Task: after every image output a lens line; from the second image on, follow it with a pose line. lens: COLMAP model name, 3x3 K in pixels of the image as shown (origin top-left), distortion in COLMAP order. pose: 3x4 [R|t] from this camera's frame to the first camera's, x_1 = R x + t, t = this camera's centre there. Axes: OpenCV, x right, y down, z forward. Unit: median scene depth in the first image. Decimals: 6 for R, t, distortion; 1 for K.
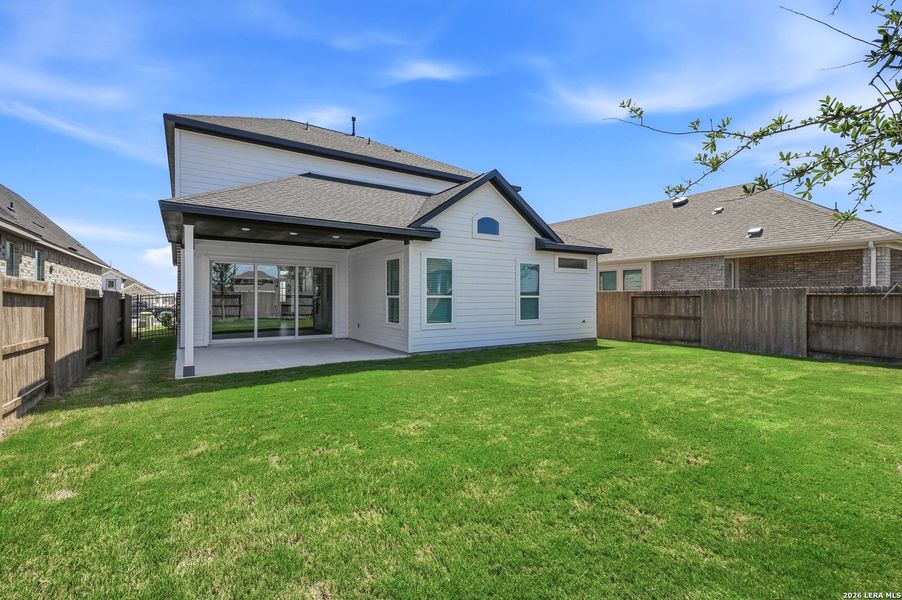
lens RADIAL K [[411.1, 0, 448.1], [0, 411.1, 296.6], [0, 0, 1]] dist [0.054829, -0.019856]
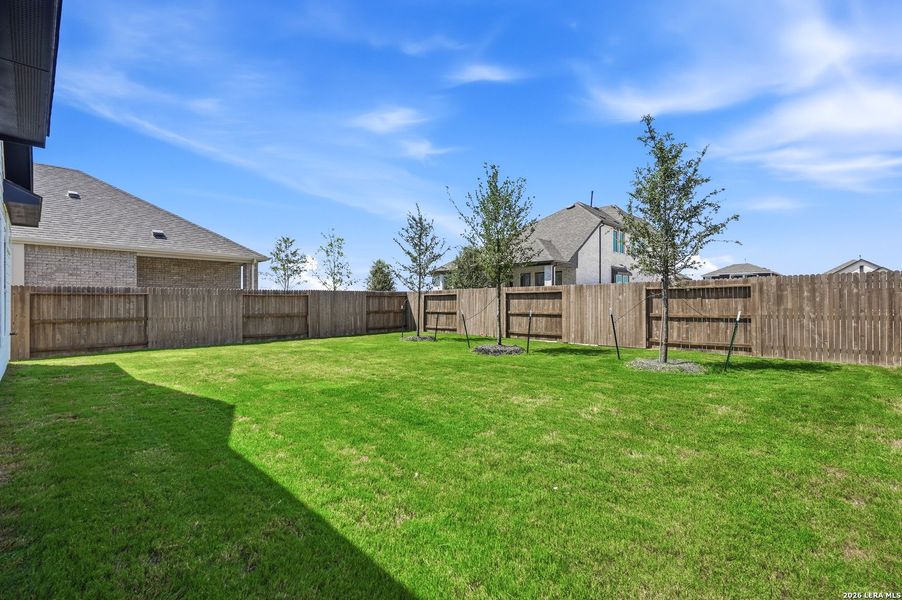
lens RADIAL K [[411.1, 0, 448.1], [0, 411.1, 296.6], [0, 0, 1]] dist [0.054829, -0.019856]
pose [[-0.203730, 0.004104, 0.979019, -0.427238], [-0.006761, 0.999961, -0.005599, 0.003473], [-0.979004, -0.007759, -0.203694, 0.518980]]
